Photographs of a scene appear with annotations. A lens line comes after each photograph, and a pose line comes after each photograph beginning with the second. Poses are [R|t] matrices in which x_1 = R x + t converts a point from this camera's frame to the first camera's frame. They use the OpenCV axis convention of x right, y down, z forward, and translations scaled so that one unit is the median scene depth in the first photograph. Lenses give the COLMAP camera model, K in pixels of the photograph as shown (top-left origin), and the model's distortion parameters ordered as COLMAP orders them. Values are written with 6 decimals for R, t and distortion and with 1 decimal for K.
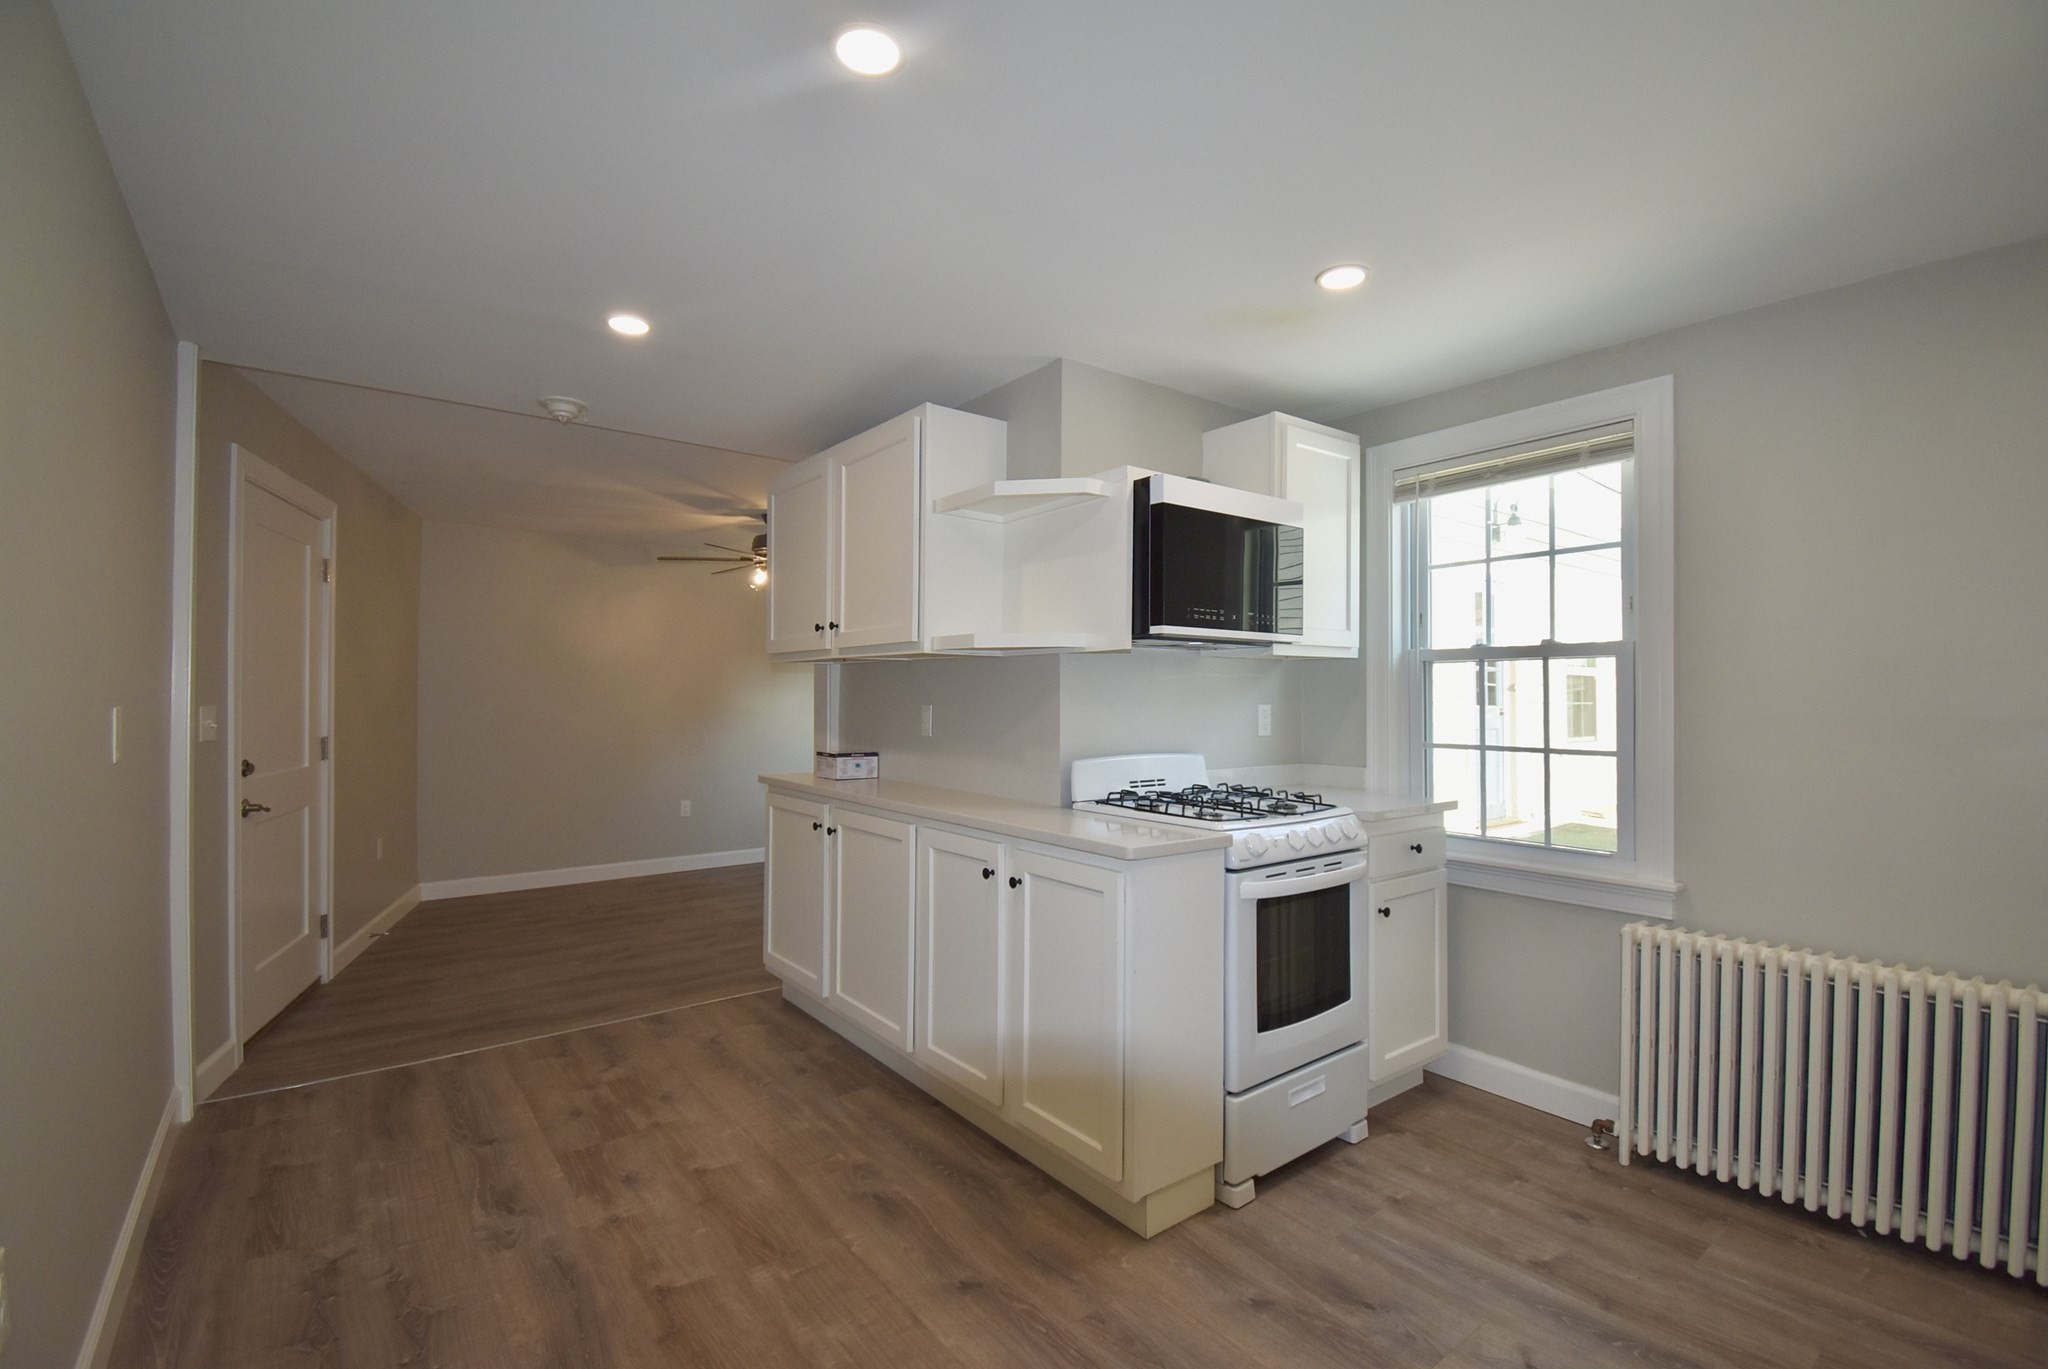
lens RADIAL K [[904.0, 0, 1029.0], [0, 904.0, 691.8], [0, 0, 1]] dist [0.017742, -0.021915]
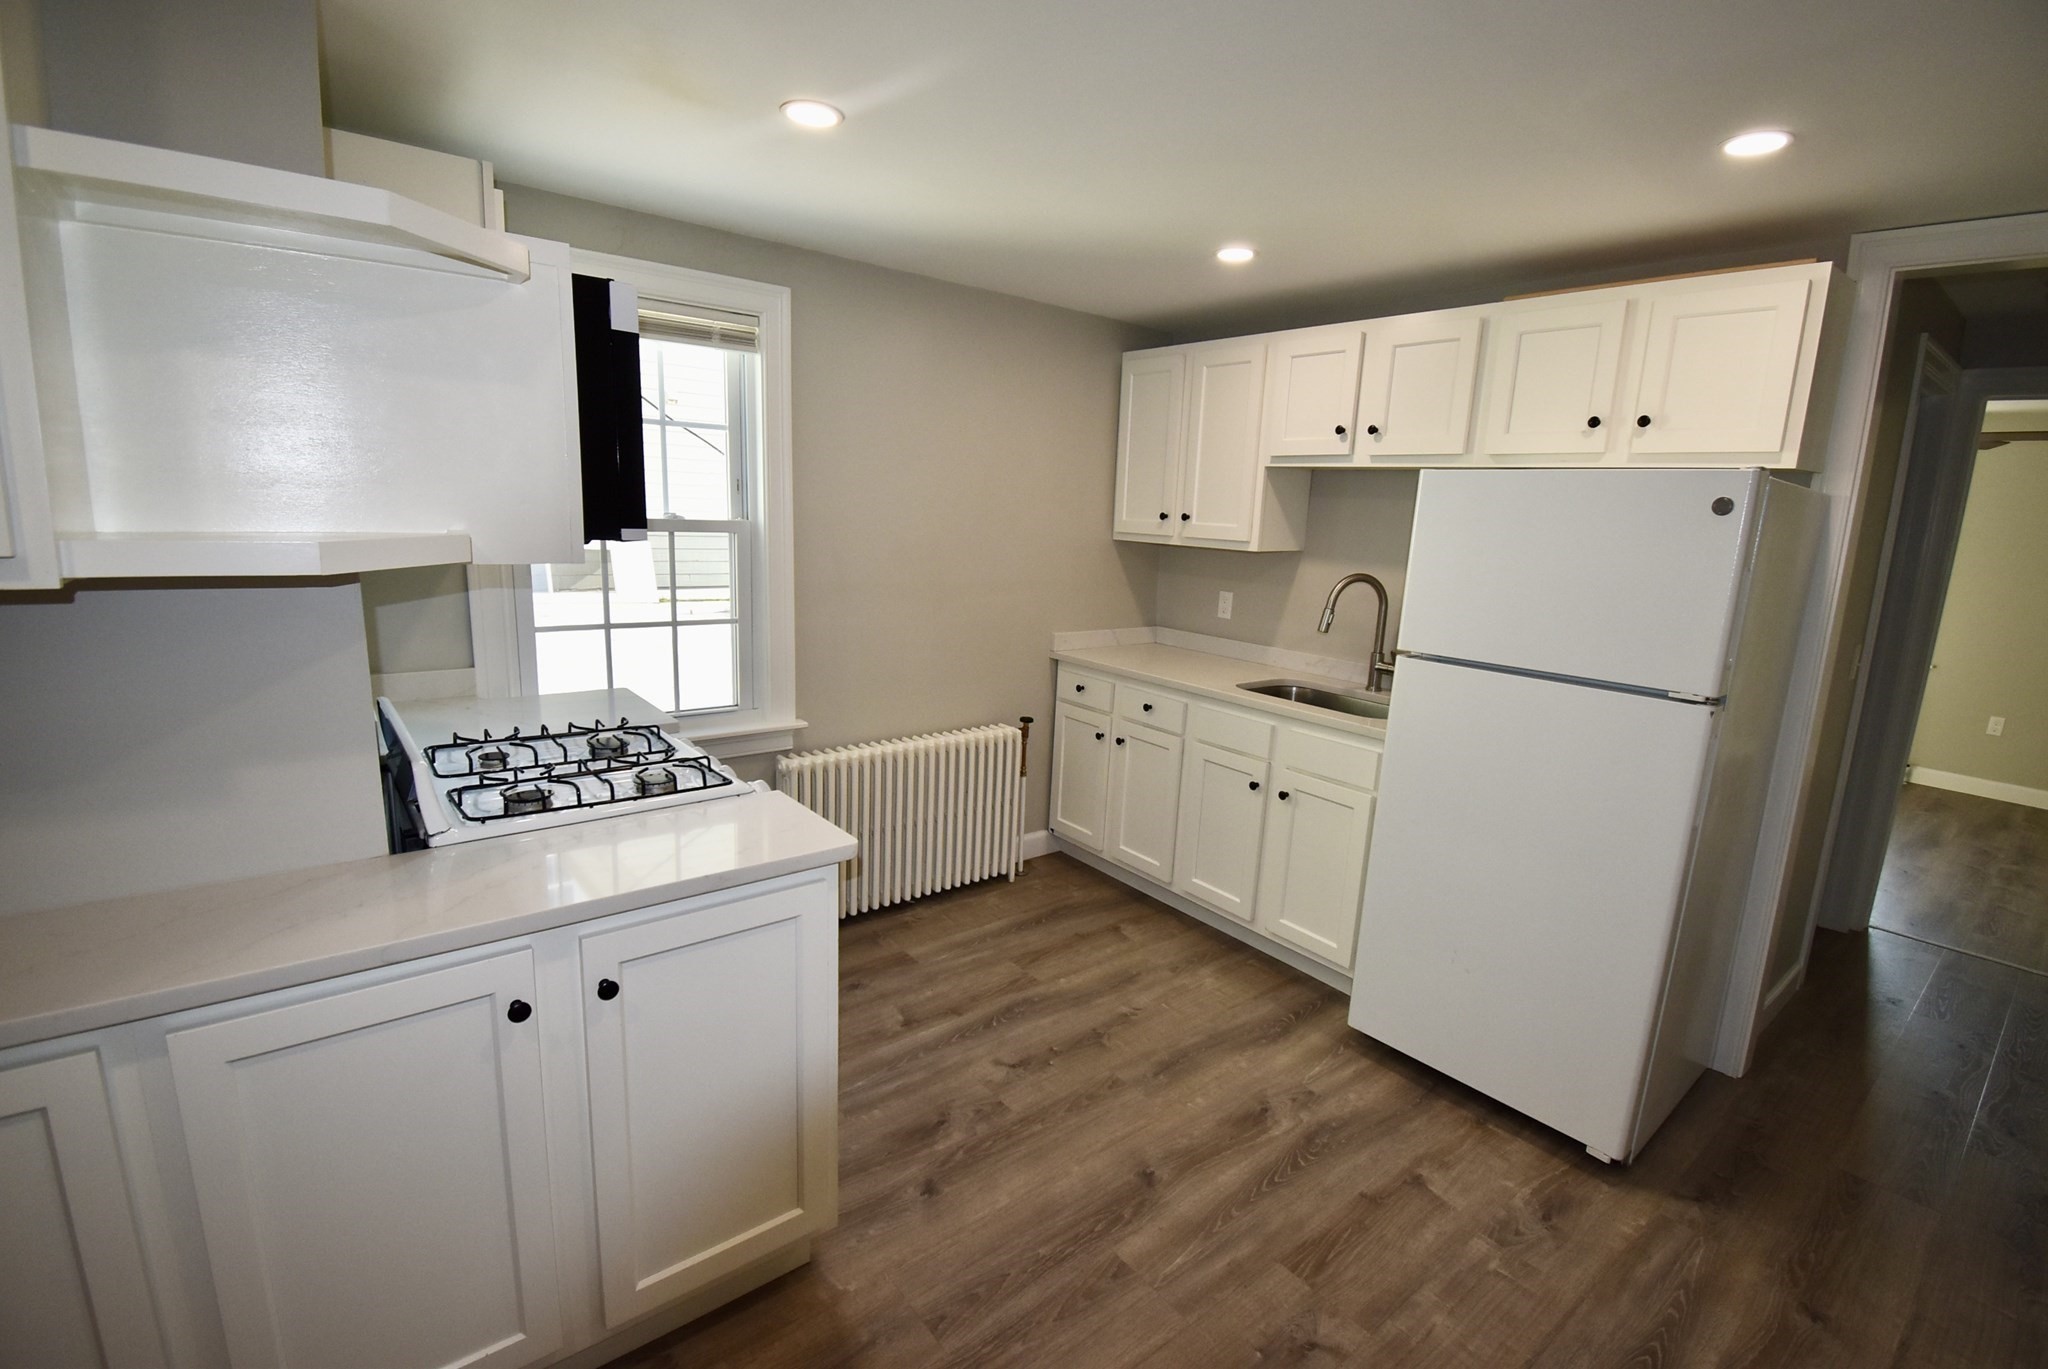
lens RADIAL K [[904.0, 0, 1029.0], [0, 904.0, 691.8], [0, 0, 1]] dist [0.017742, -0.021915]
pose [[-0.008552, -0.206136, 0.978486, -0.585200], [-0.047674, 0.977493, 0.205510, -0.116446], [-0.998826, -0.044891, -0.018187, 0.789270]]
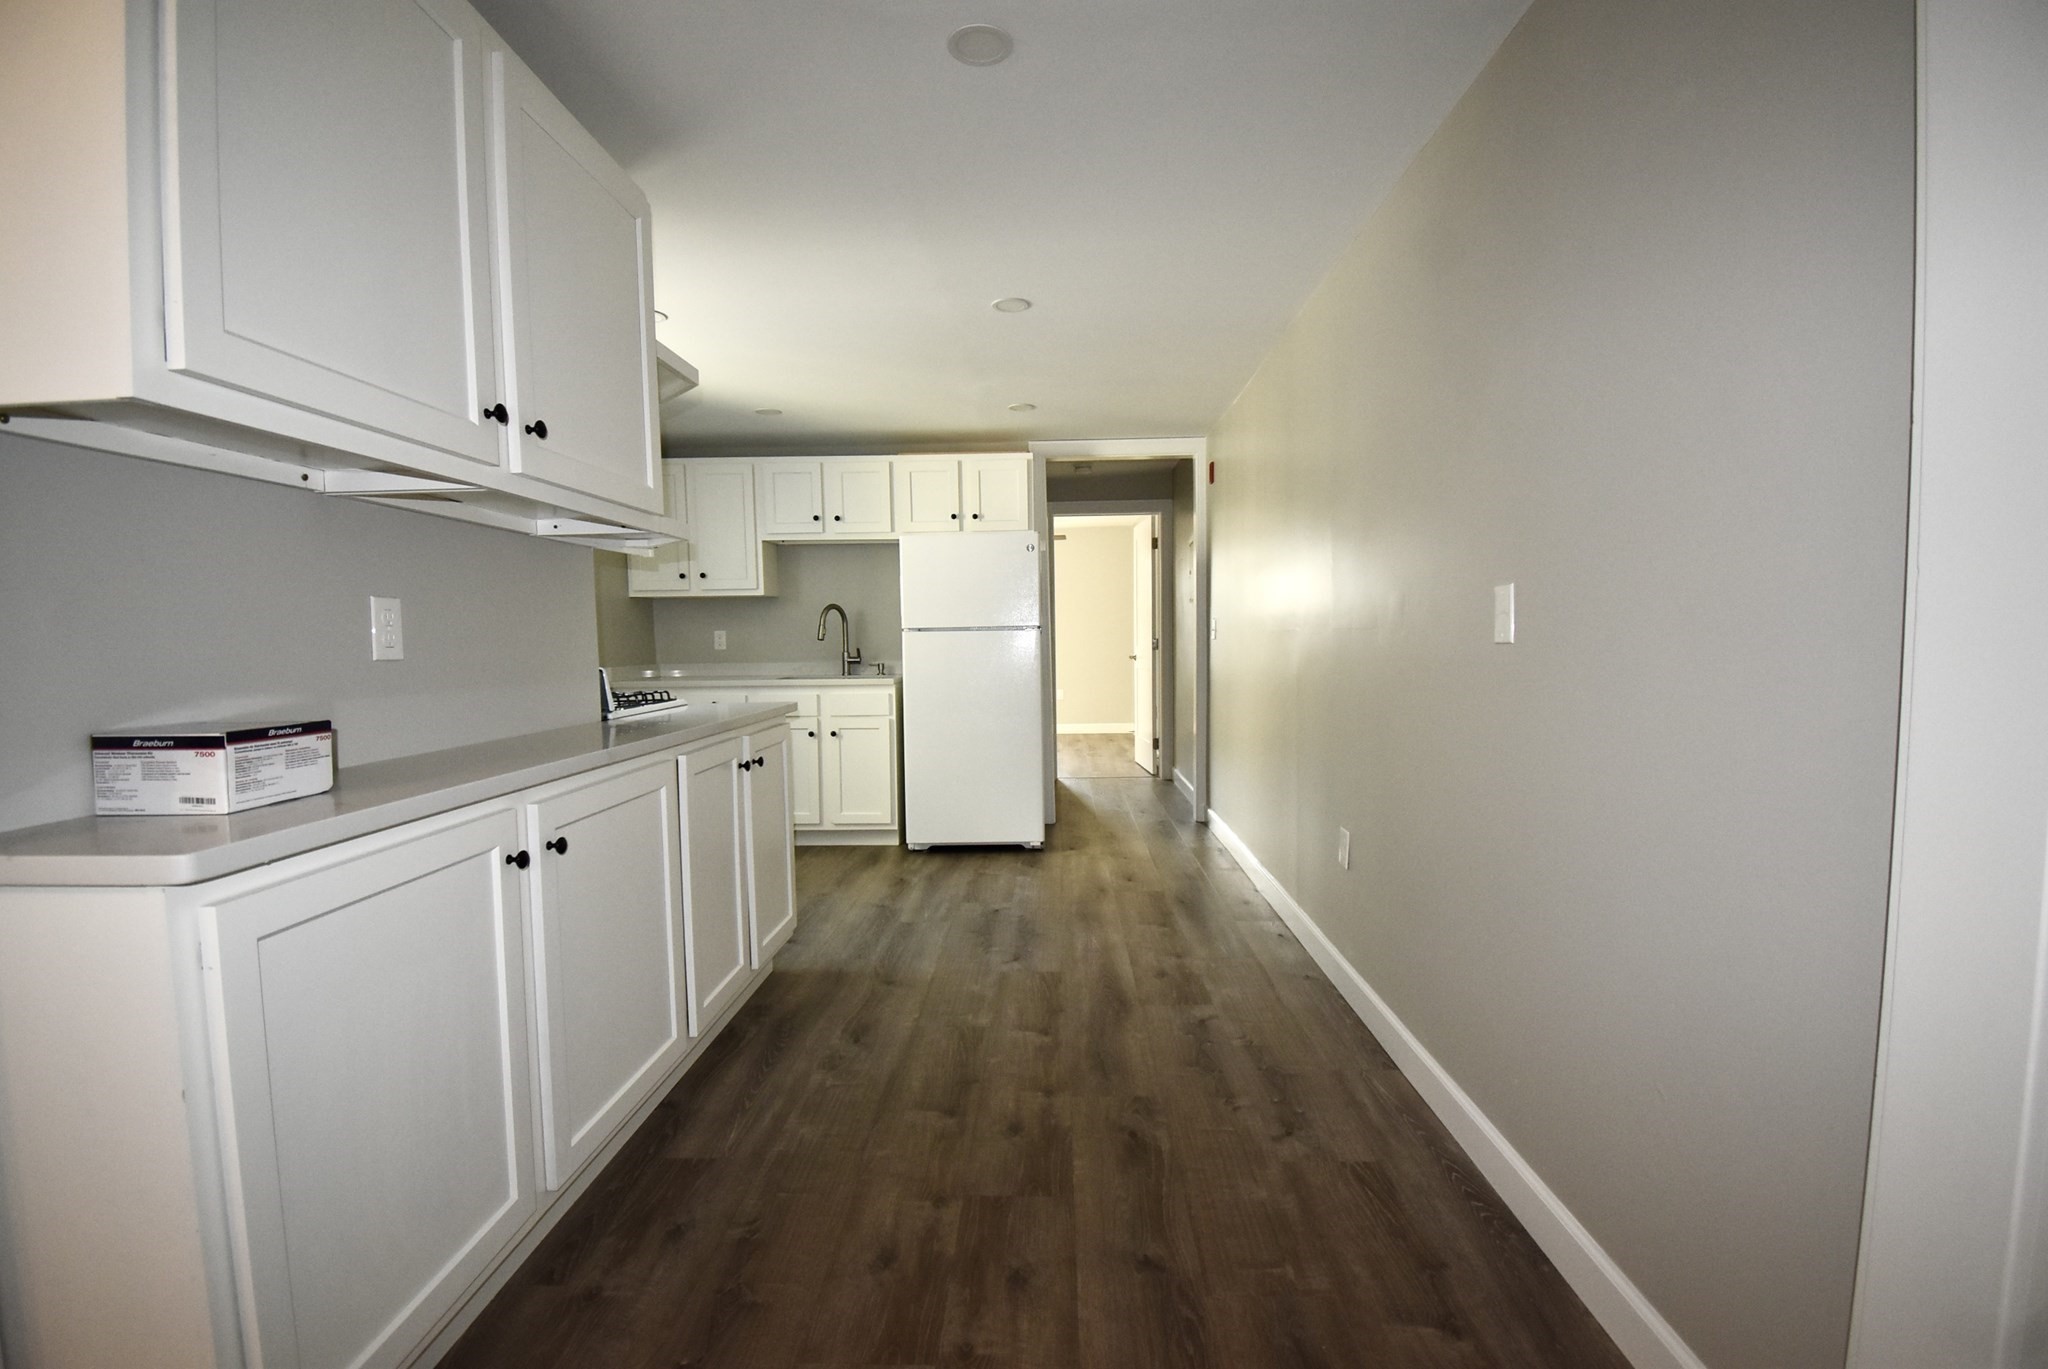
lens RADIAL K [[904.0, 0, 1029.0], [0, 904.0, 691.8], [0, 0, 1]] dist [0.017742, -0.021915]
pose [[-0.769207, -0.029406, 0.638322, -1.066524], [0.013590, 0.997962, 0.062351, 0.059683], [-0.638855, 0.056635, -0.767240, 1.750033]]
